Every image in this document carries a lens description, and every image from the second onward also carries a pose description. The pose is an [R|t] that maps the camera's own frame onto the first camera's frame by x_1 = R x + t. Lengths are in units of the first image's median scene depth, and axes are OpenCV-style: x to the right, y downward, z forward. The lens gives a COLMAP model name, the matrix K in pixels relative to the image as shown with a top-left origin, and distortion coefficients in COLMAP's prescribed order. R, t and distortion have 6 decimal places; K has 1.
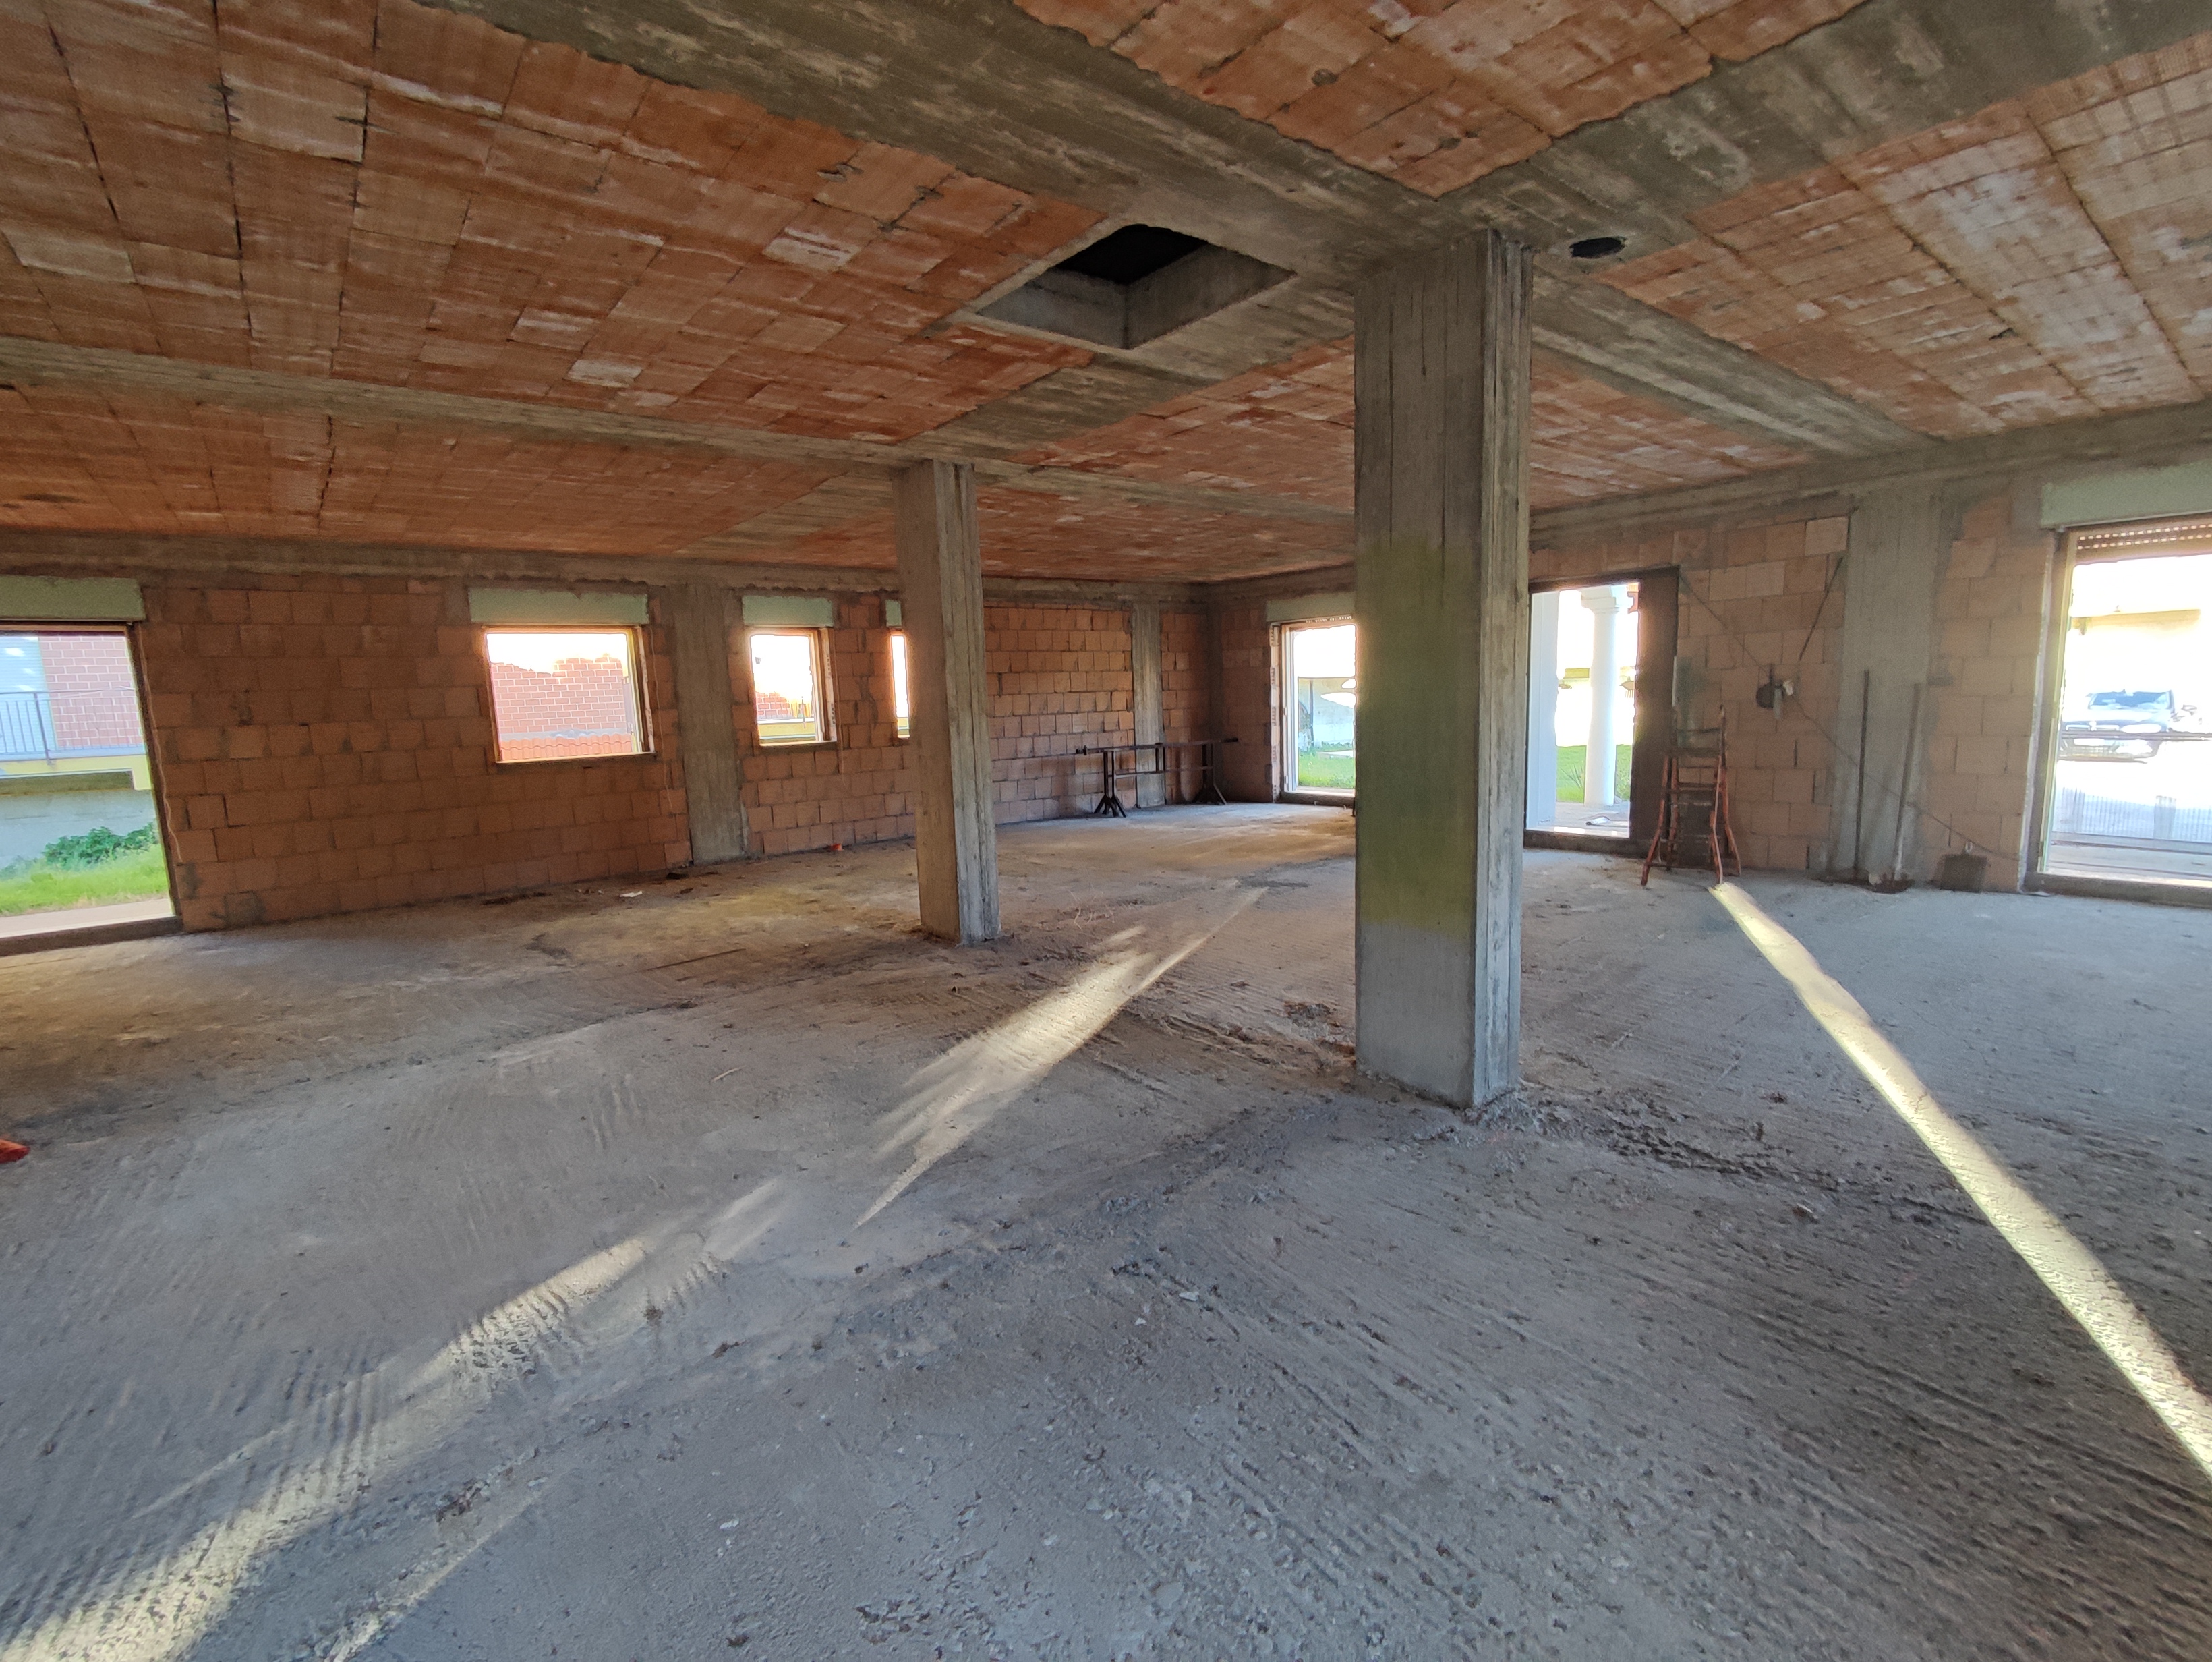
lens RADIAL K [[1009.8, 0, 1096.9], [0, 1009.8, 838.5], [0, 0, 1]] dist [-0.003507, 0.000638]
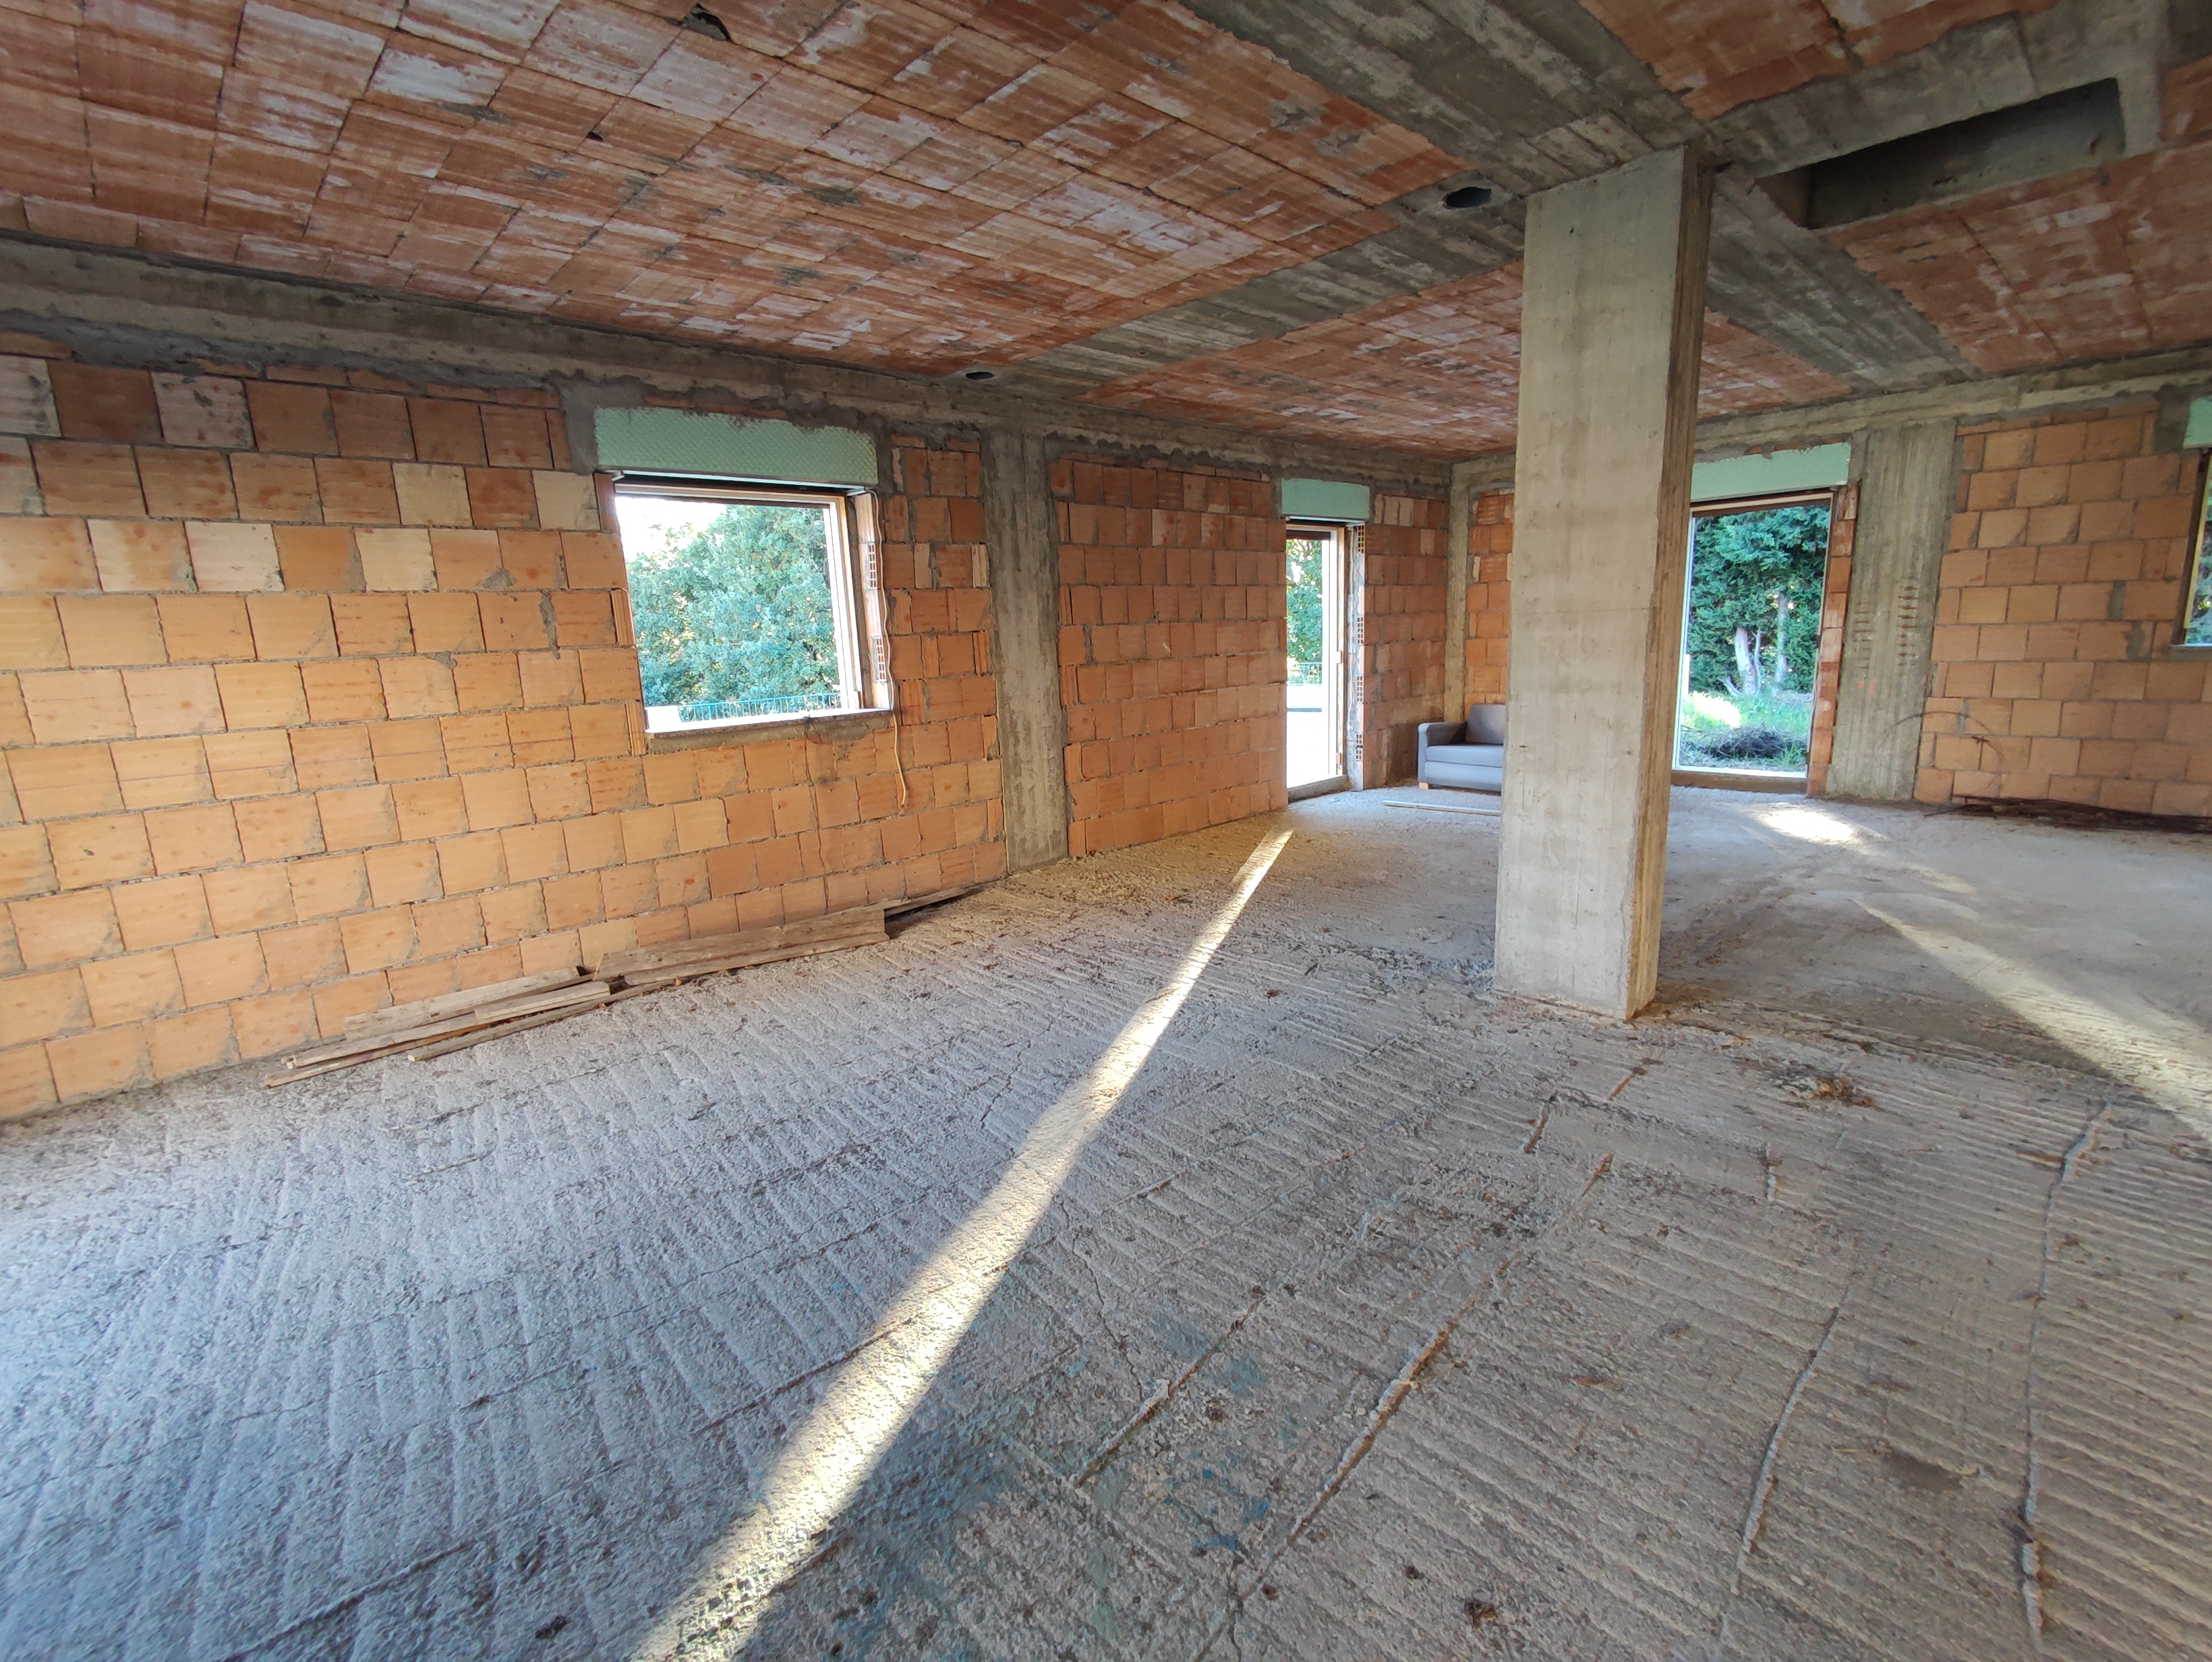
lens RADIAL K [[1010.7, 0, 1092.7], [0, 1010.7, 838.8], [0, 0, 1]] dist [0.003021, -0.006638]
pose [[-0.993757, 0.095306, -0.058002, 0.602057], [0.069811, 0.936710, 0.343076, -0.208129], [0.087028, 0.336885, -0.937515, 1.300209]]
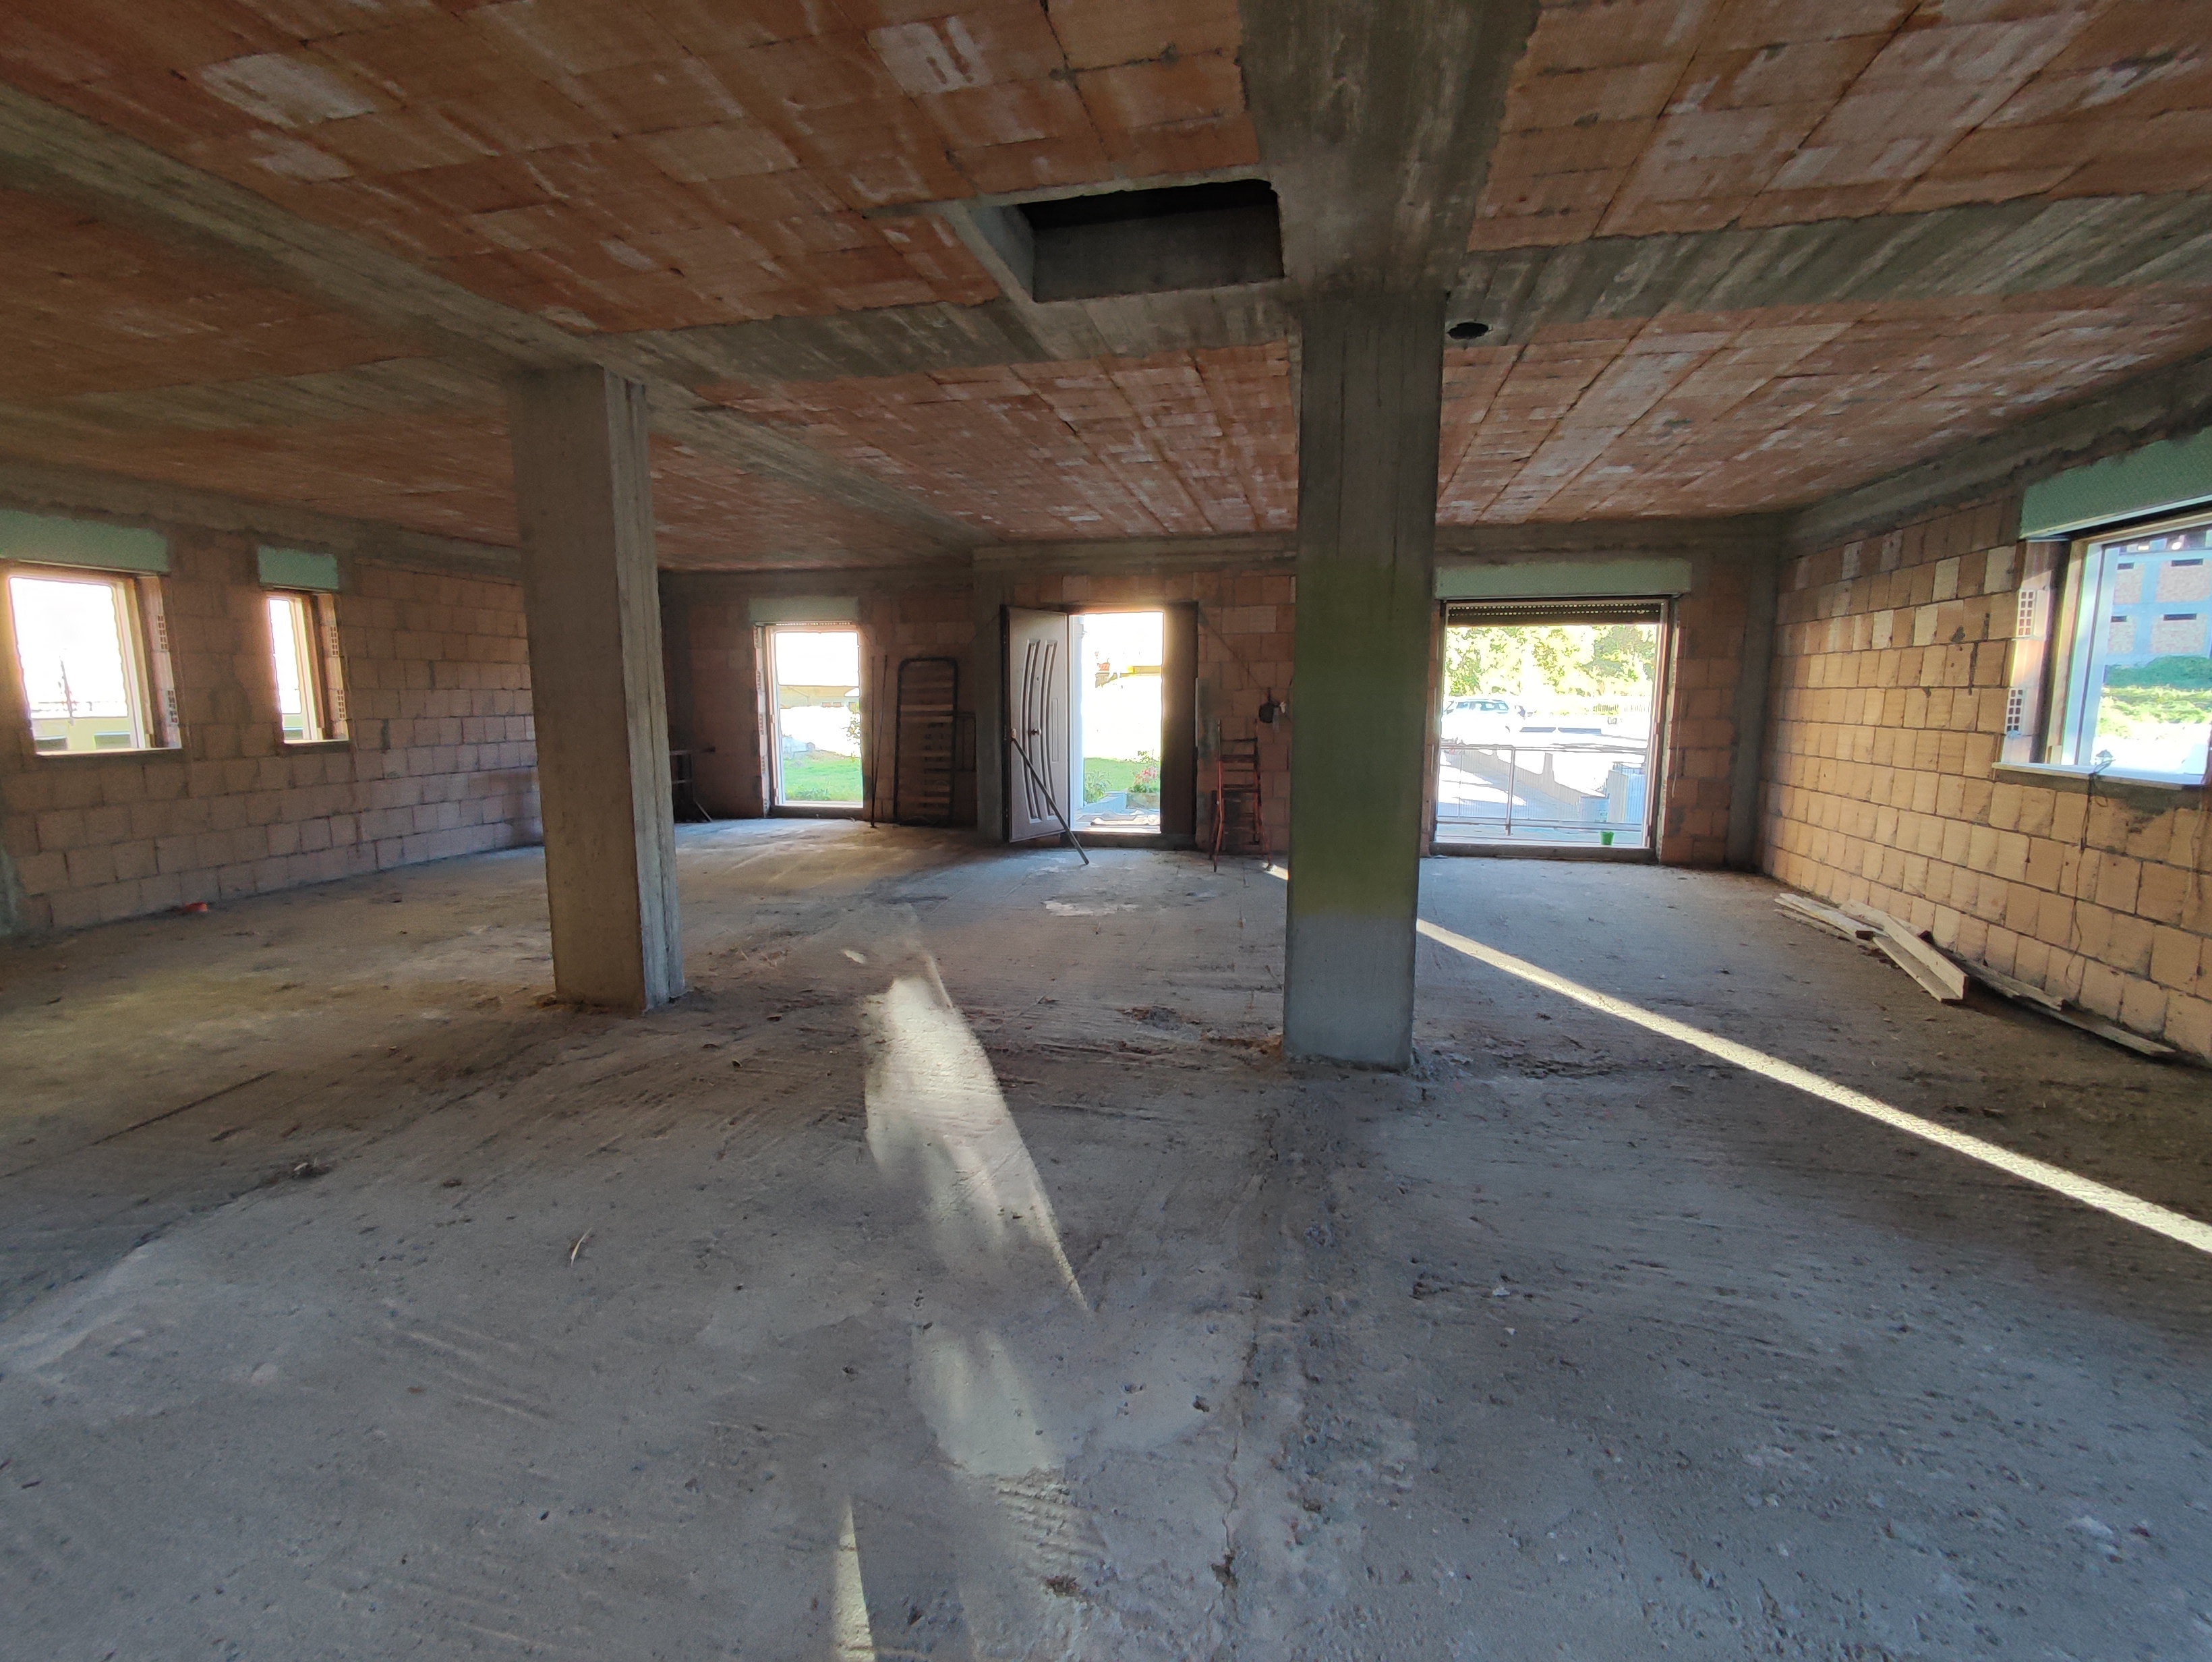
lens RADIAL K [[1009.8, 0, 1096.9], [0, 1009.8, 838.5], [0, 0, 1]] dist [-0.003507, 0.000638]
pose [[0.784495, -0.051379, 0.618003, -0.373024], [0.060205, 0.998164, 0.006560, -0.010358], [-0.617206, 0.032061, 0.786149, 0.207962]]
